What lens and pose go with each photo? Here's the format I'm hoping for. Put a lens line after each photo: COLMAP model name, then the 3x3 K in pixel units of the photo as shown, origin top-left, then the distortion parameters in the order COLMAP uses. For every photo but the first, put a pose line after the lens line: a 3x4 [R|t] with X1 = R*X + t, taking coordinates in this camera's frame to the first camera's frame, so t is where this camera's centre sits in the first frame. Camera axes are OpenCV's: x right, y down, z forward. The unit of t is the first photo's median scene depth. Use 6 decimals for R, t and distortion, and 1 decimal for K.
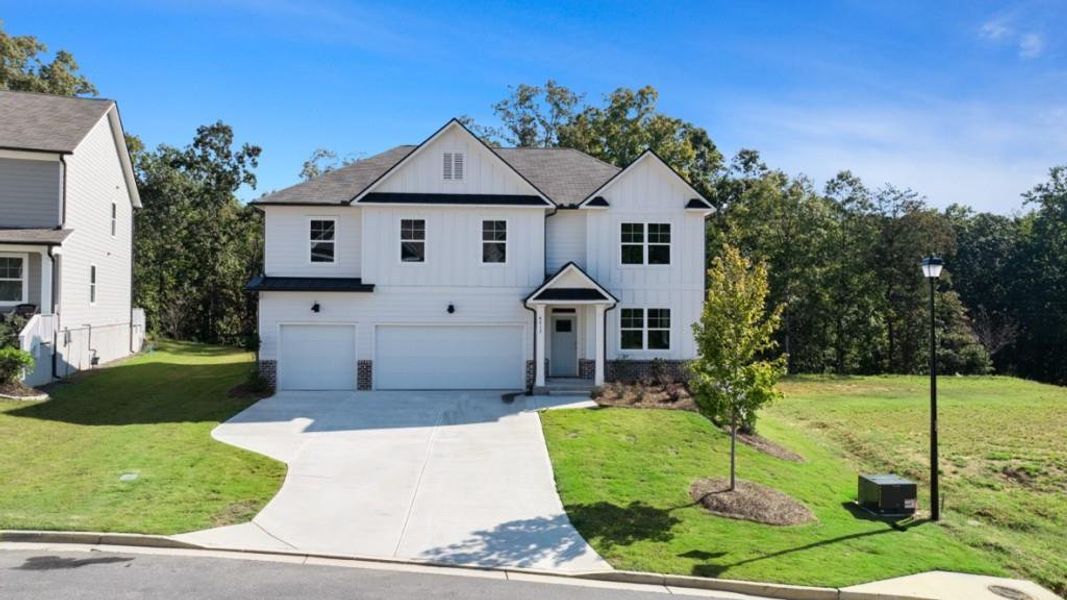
lens RADIAL K [[755.9, 0, 536.5], [0, 755.9, 302.2], [0, 0, 1]] dist [-0.040279, 0.045637]
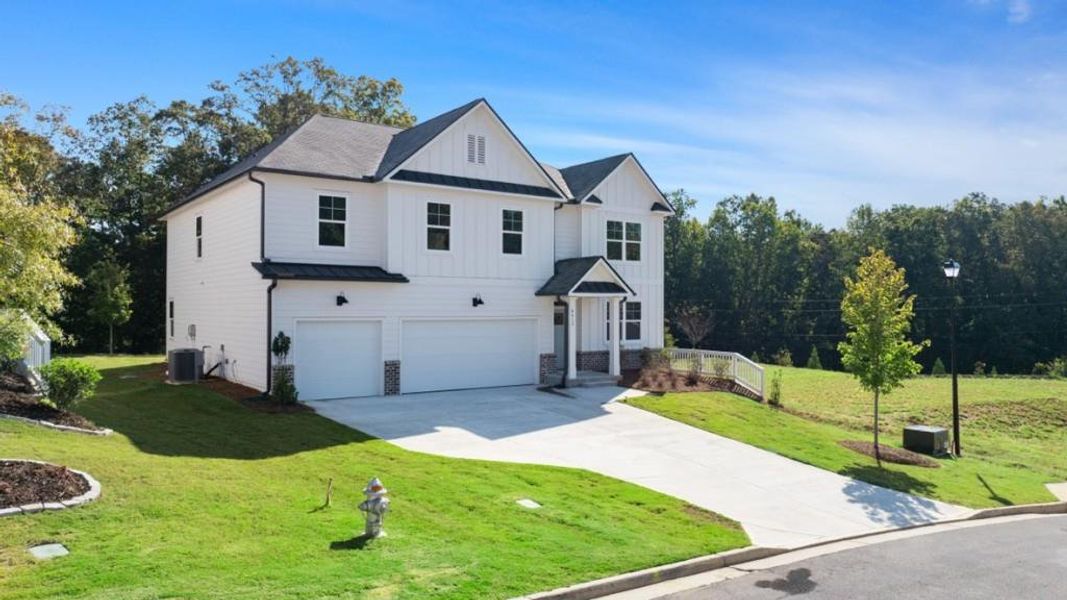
lens RADIAL K [[755.9, 0, 536.5], [0, 755.9, 302.2], [0, 0, 1]] dist [-0.040279, 0.045637]
pose [[0.842787, 0.000342, 0.538247, -0.557340], [-0.001626, 0.999997, 0.001911, 0.007367], [-0.538245, -0.002485, 0.842785, 0.173623]]
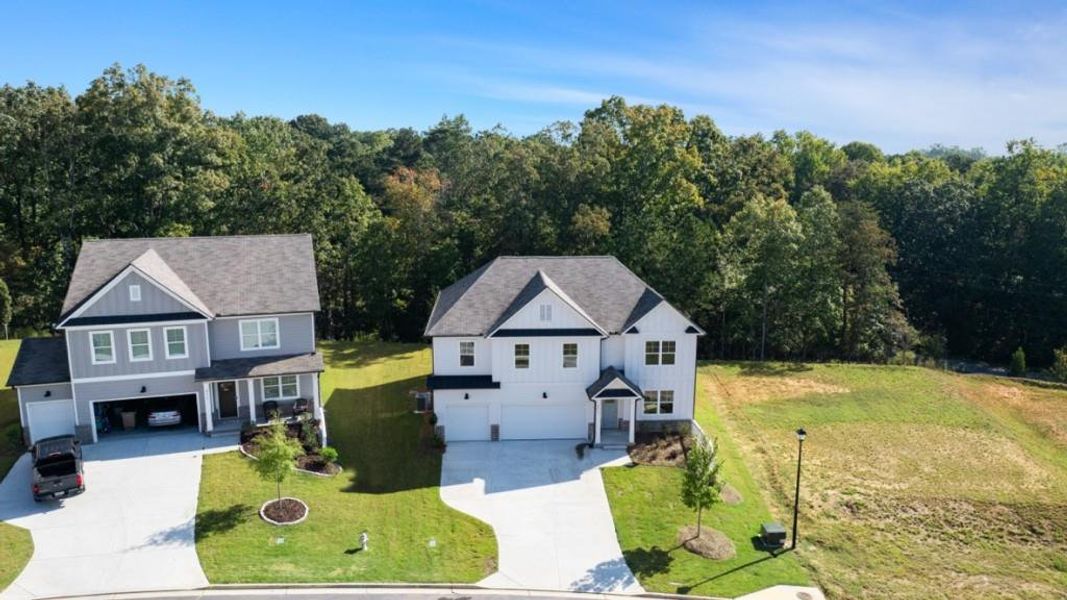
lens RADIAL K [[755.9, 0, 536.5], [0, 755.9, 302.2], [0, 0, 1]] dist [-0.040279, 0.045637]
pose [[0.999975, 0.000291, -0.007071, -0.120934], [0.001100, 0.980629, 0.195870, -0.534012], [0.006991, -0.195873, 0.980604, -0.631799]]
